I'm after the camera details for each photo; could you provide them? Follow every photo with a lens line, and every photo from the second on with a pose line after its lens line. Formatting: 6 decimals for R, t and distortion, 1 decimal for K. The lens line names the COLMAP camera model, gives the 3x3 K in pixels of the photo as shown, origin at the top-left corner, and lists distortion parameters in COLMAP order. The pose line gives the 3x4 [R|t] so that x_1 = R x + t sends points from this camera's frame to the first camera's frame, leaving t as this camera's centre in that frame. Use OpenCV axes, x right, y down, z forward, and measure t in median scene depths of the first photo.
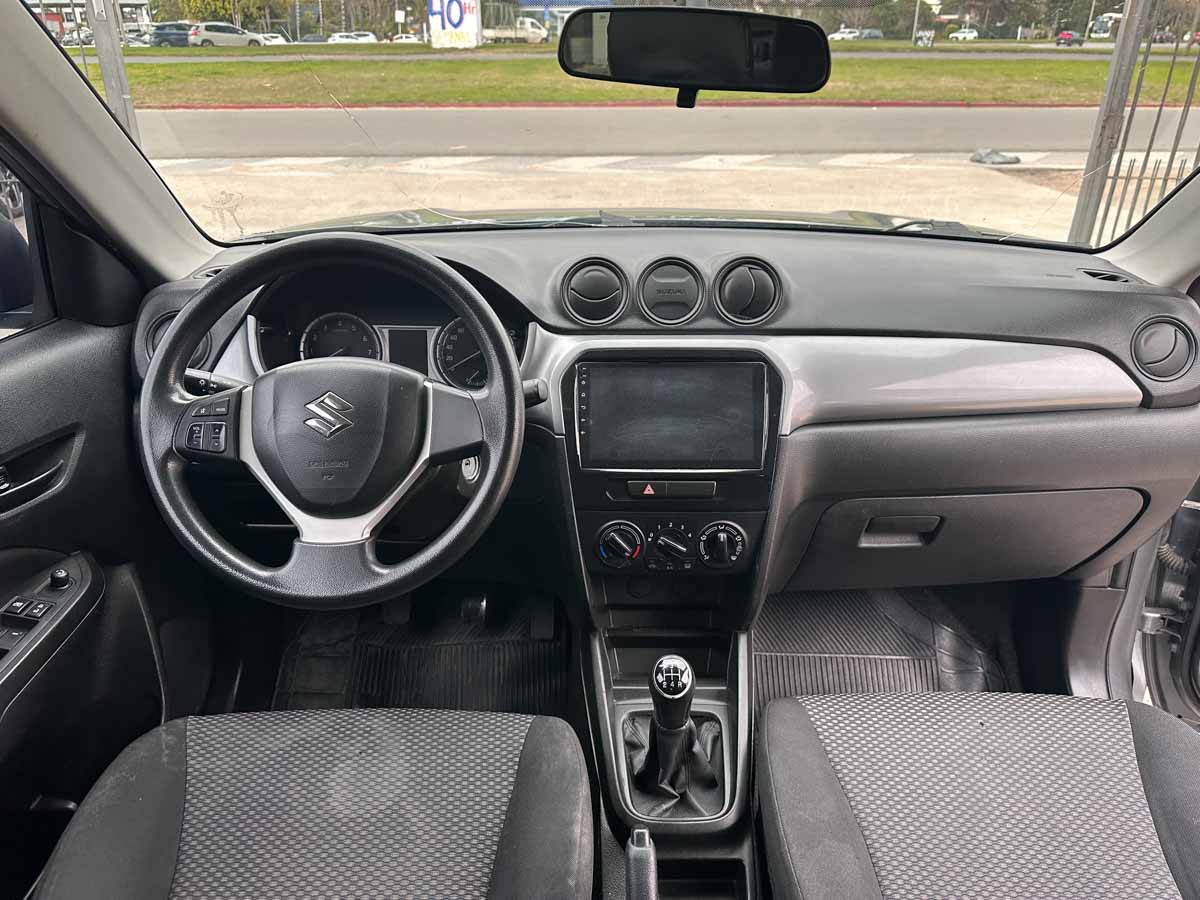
lens RADIAL K [[845.8, 0, 597.8], [0, 845.8, 466.9], [0, 0, 1]] dist [0.005756, -0.022810]
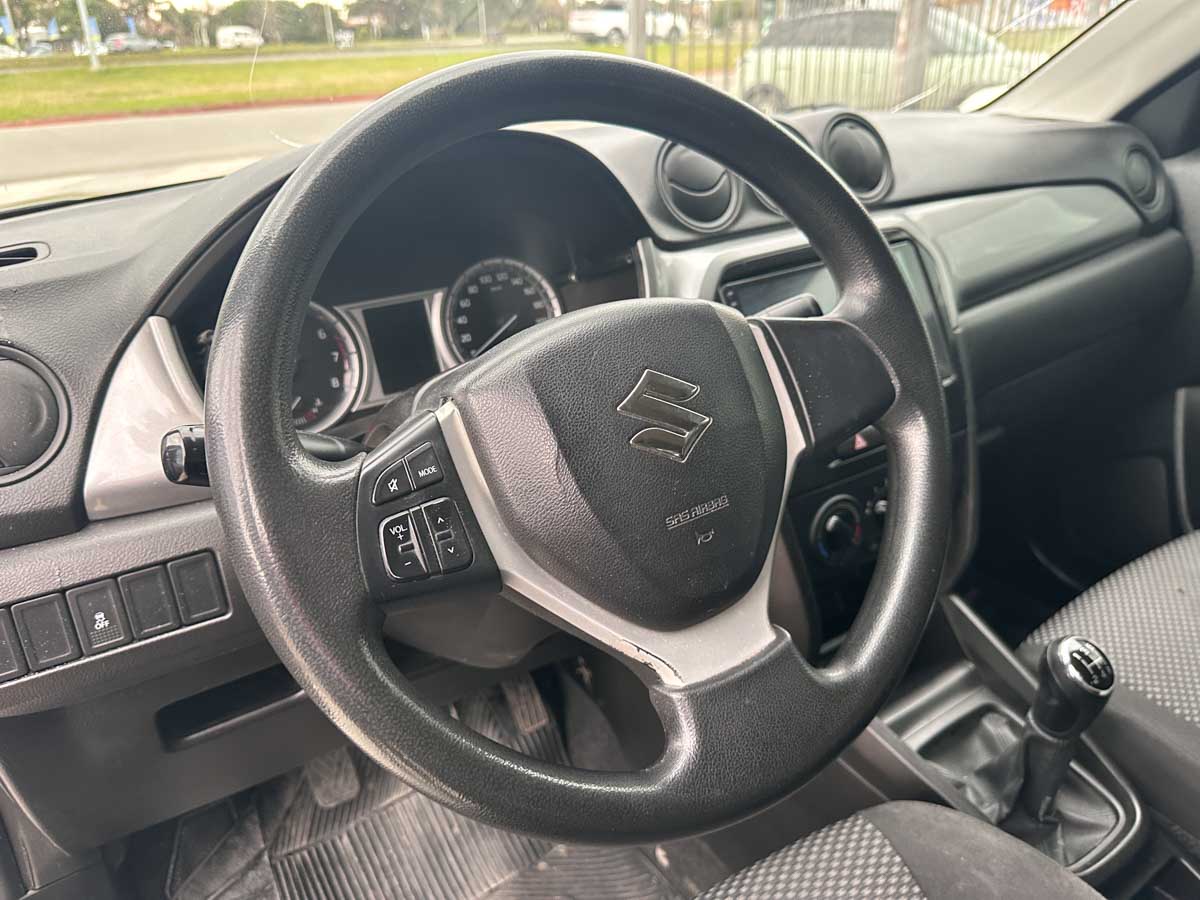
lens RADIAL K [[881.5, 0, 604.1], [0, 881.5, 448.7], [0, 0, 1]] dist [-0.009748, -0.002379]
pose [[0.825959, -0.269306, 0.495244, -0.525952], [0.287463, 0.956917, 0.040930, -0.063550], [-0.484929, 0.108558, 0.867789, 0.523454]]
